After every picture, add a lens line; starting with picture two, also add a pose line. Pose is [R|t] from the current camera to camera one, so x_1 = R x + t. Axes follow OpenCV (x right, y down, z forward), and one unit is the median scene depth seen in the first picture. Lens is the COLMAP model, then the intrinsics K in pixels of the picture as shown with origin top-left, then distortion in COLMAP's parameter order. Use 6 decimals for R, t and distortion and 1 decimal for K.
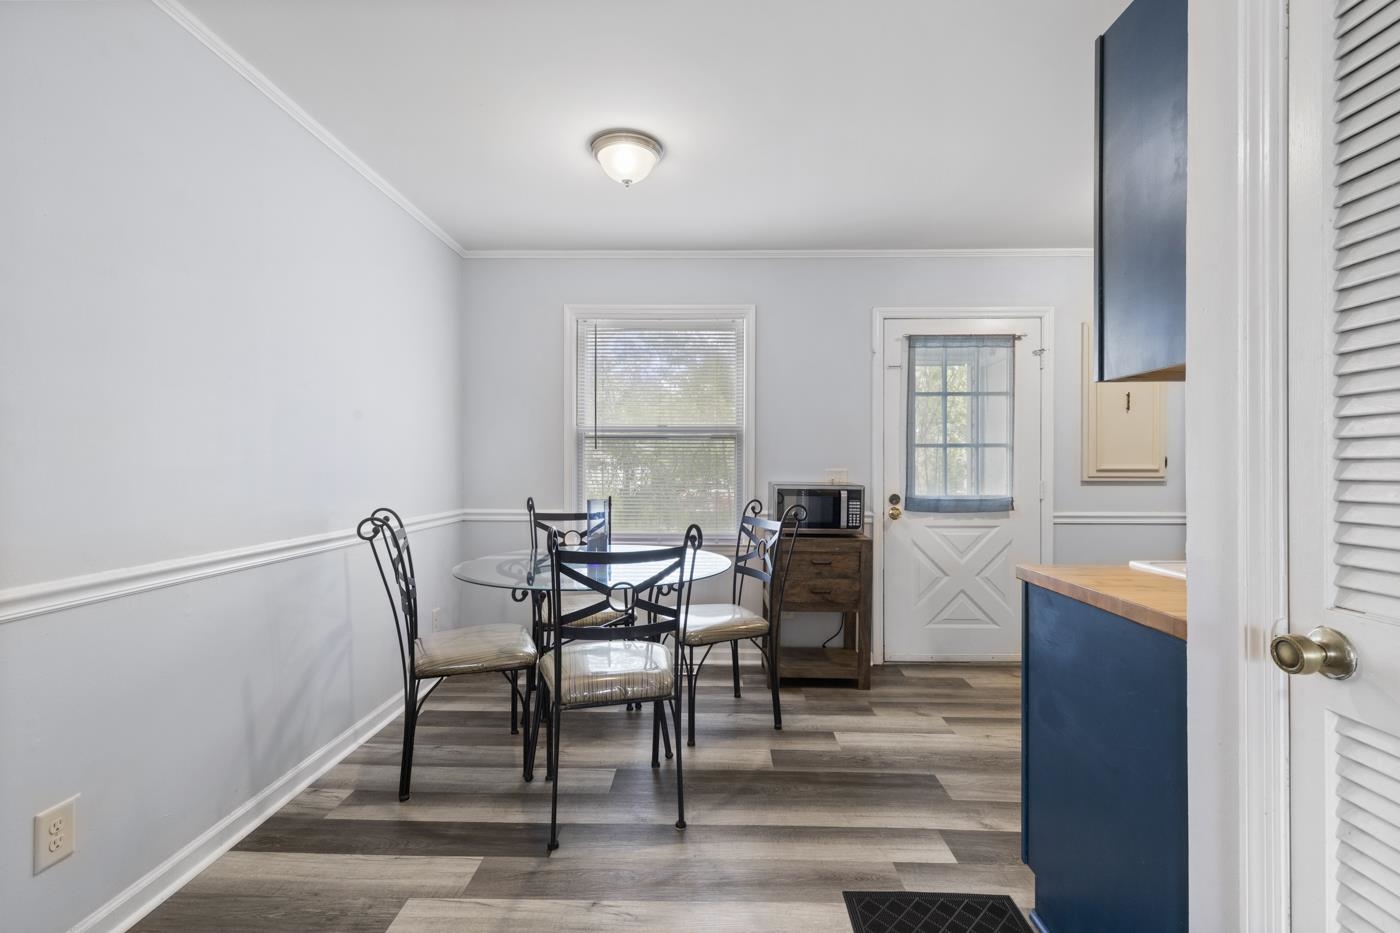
lens RADIAL K [[624.4, 0, 702.6], [0, 624.4, 464.4], [0, 0, 1]] dist [0.002537, -0.000261]
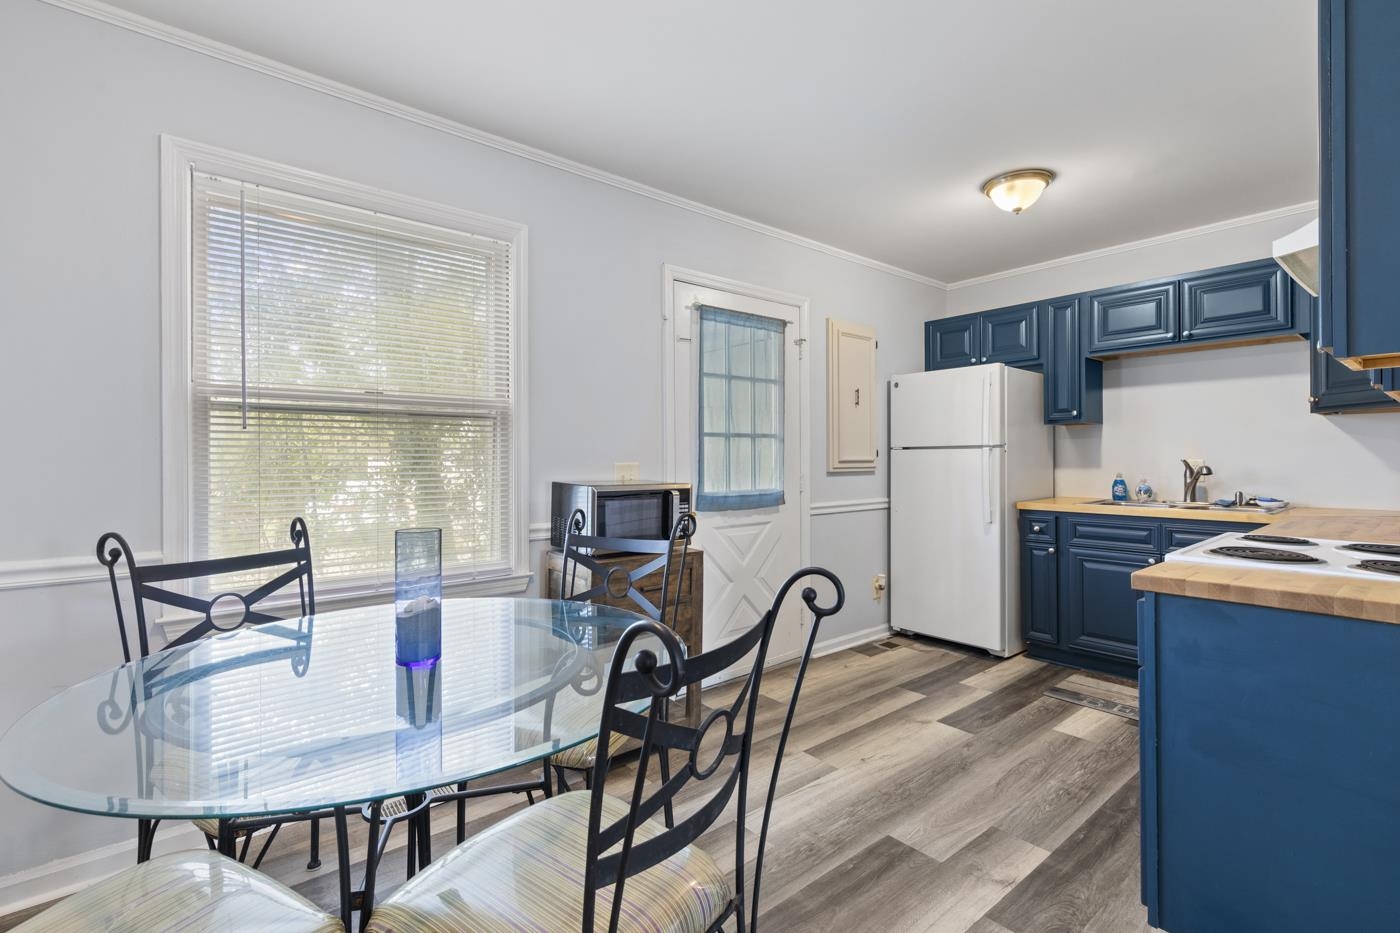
lens RADIAL K [[635.3, 0, 700.8], [0, 635.3, 457.0], [0, 0, 1]] dist [0.005492, -0.000876]
pose [[0.754693, -0.004175, 0.656065, -0.259437], [0.005318, 0.999986, 0.000247, 0.000539], [-0.656057, 0.003302, 0.754704, 0.385124]]
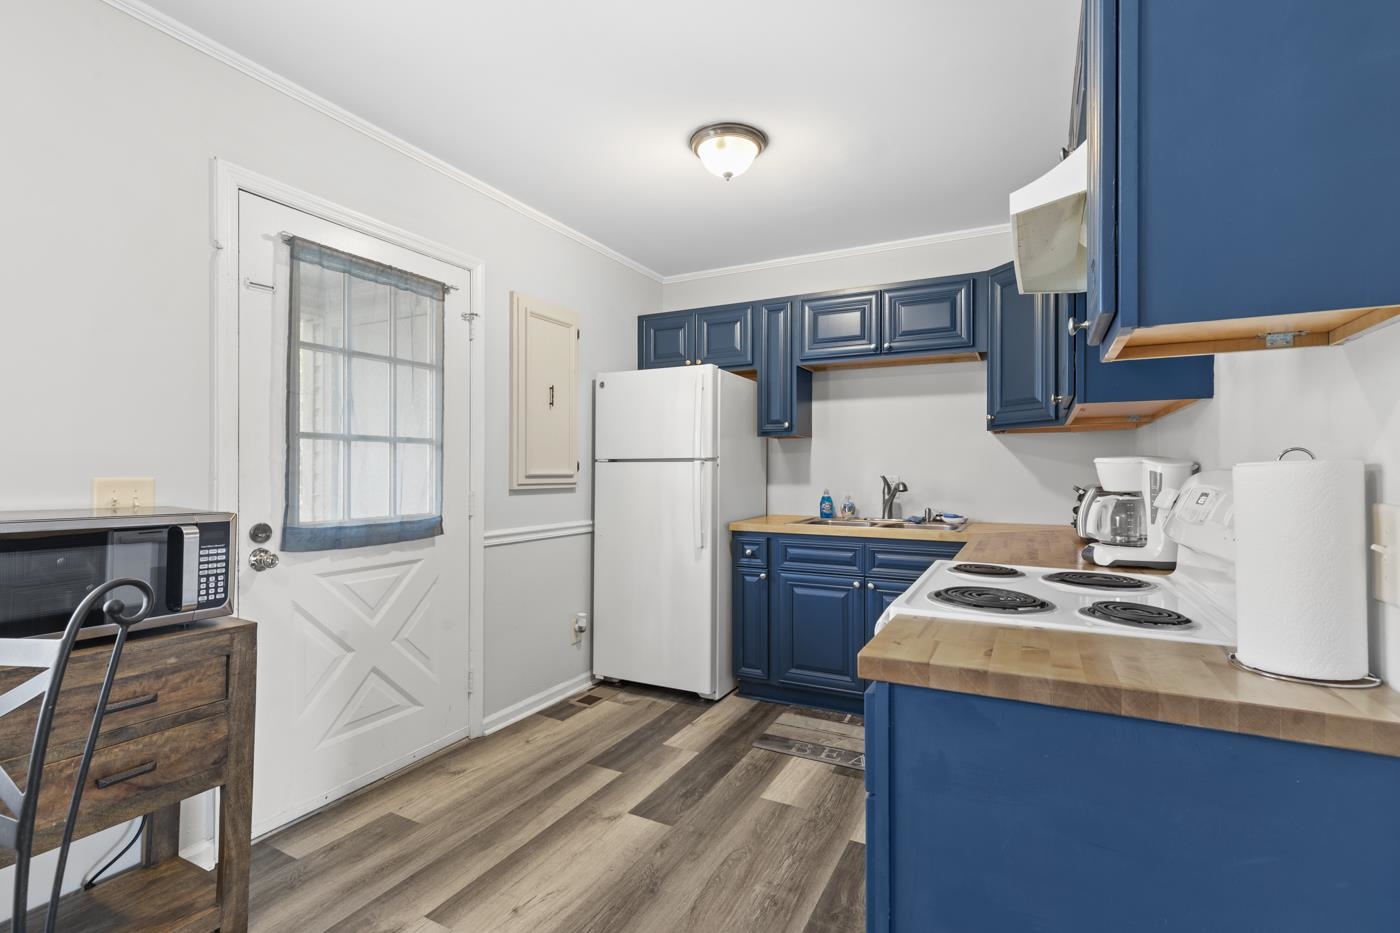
lens RADIAL K [[647.3, 0, 707.5], [0, 647.3, 469.1], [0, 0, 1]] dist [0.005744, -0.000663]
pose [[0.431863, 0.002010, 0.901937, -0.032796], [-0.002755, 0.999996, -0.000909, 0.000431], [-0.901935, -0.002092, 0.431867, 0.459619]]
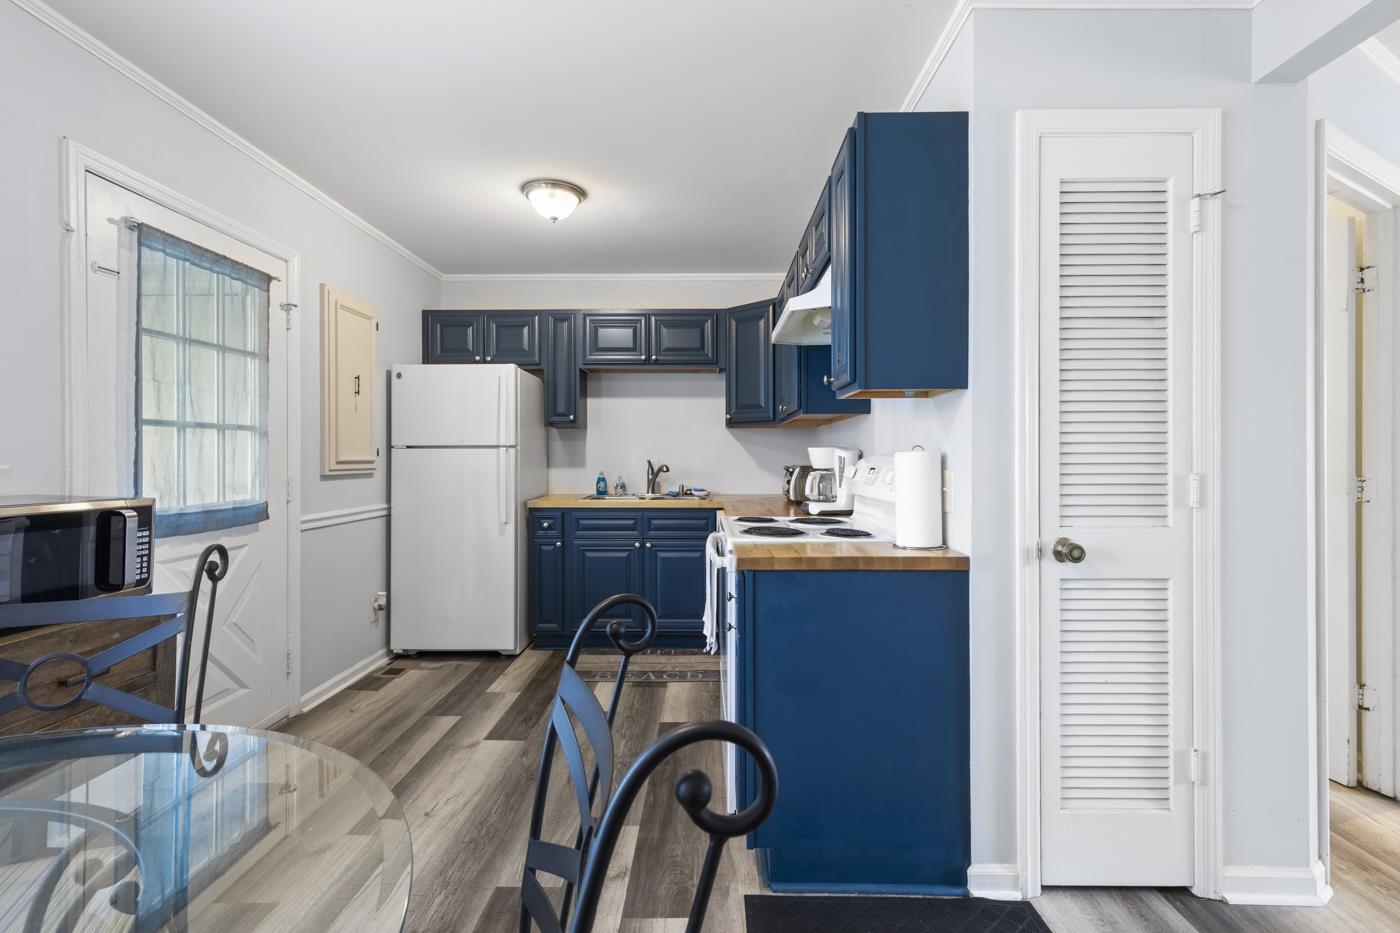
lens RADIAL K [[637.1, 0, 702.2], [0, 637.1, 454.8], [0, 0, 1]] dist [0.004065, -0.000148]
pose [[-0.010804, 0.000270, 0.999942, -0.265087], [-0.000541, 1.000000, -0.000276, -0.000554], [-0.999941, -0.000544, -0.010804, 0.559383]]
